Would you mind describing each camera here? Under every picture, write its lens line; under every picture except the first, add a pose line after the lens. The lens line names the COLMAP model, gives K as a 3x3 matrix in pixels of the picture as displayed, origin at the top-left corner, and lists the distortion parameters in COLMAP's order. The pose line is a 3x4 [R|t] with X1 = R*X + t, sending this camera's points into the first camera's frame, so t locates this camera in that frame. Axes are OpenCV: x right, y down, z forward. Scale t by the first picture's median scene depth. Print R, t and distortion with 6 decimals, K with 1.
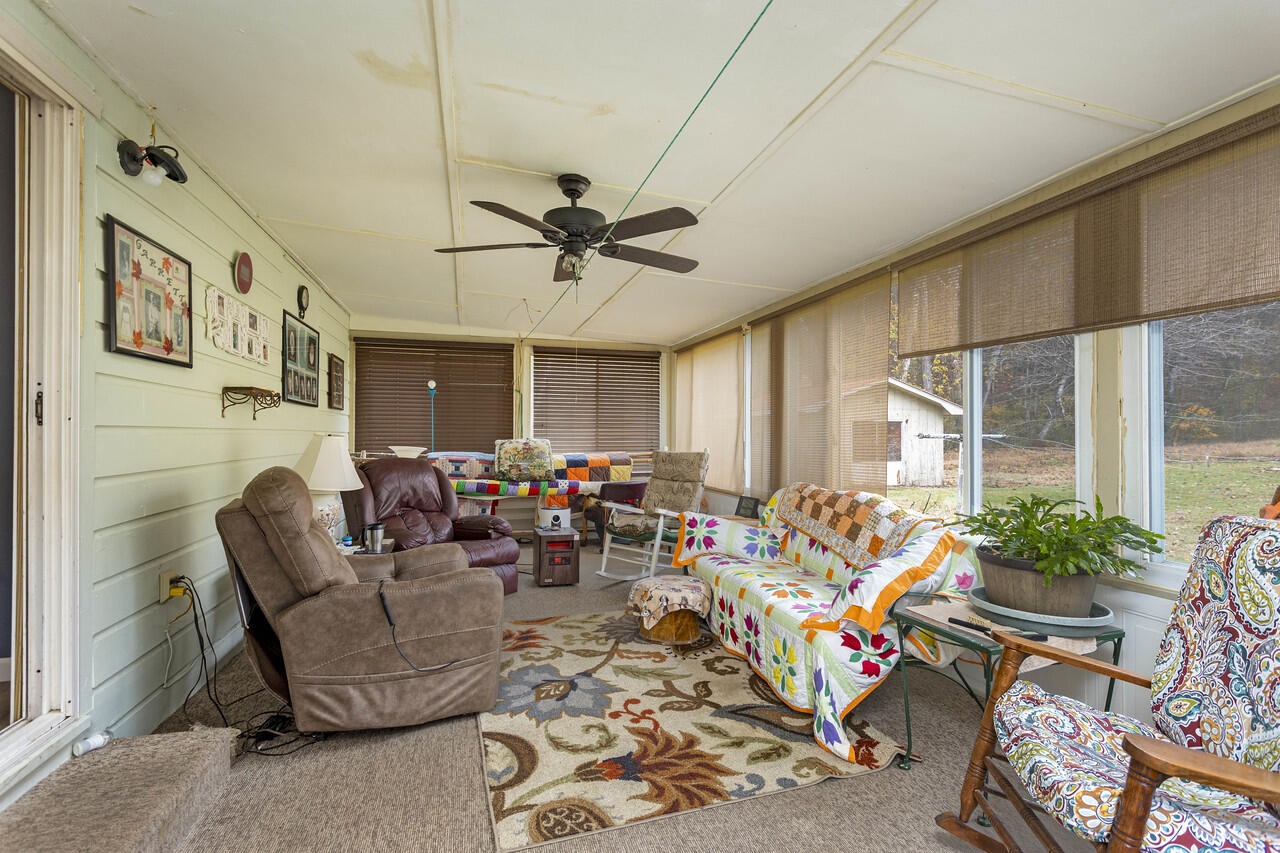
lens RADIAL K [[600.1, 0, 644.0], [0, 600.1, 433.3], [0, 0, 1]] dist [-0.003646, 0.001058]
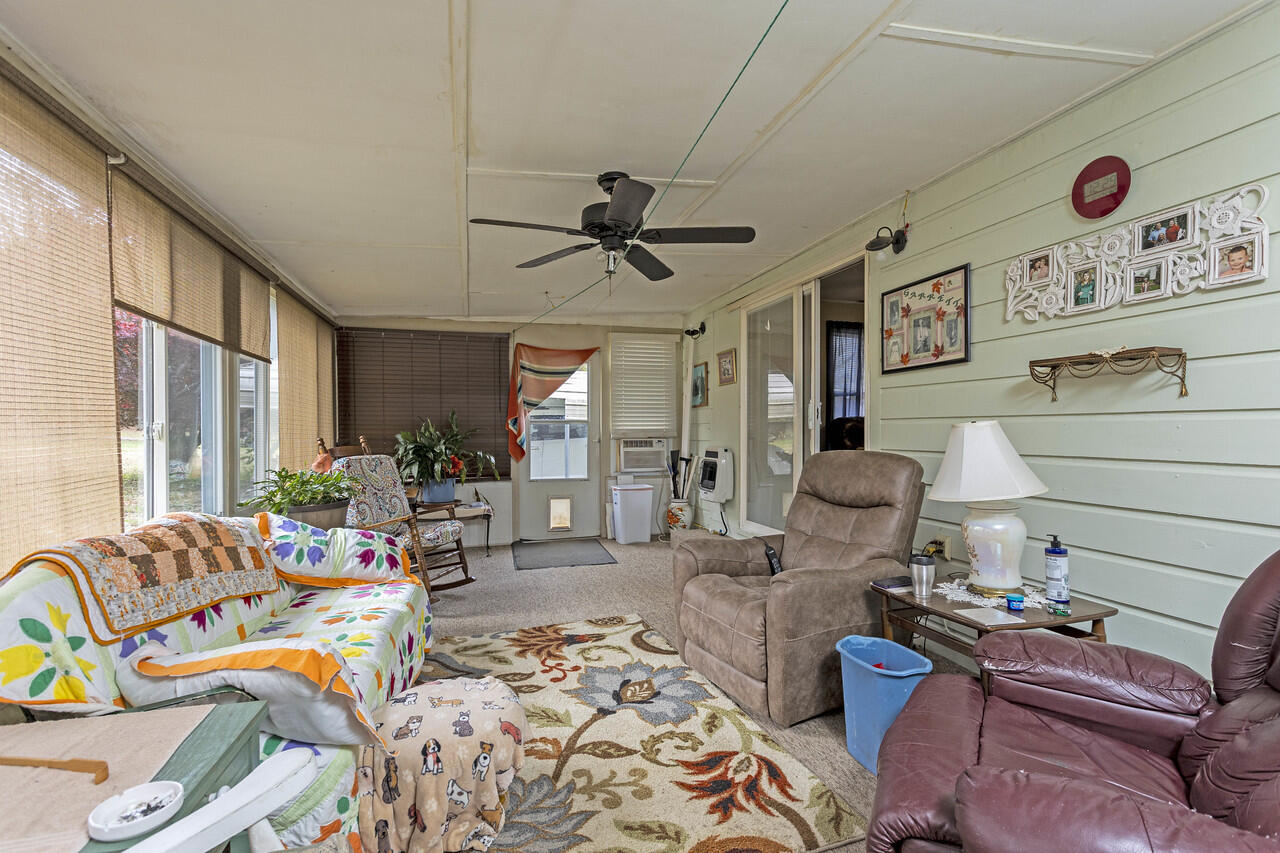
lens RADIAL K [[600.1, 0, 638.3], [0, 600.1, 432.3], [0, 0, 1]] dist [-0.003646, 0.001058]
pose [[-0.999981, 0.001697, 0.005865, -0.175488], [0.001692, 0.999998, -0.000868, 0.019190], [-0.005867, -0.000858, -0.999982, 2.148529]]
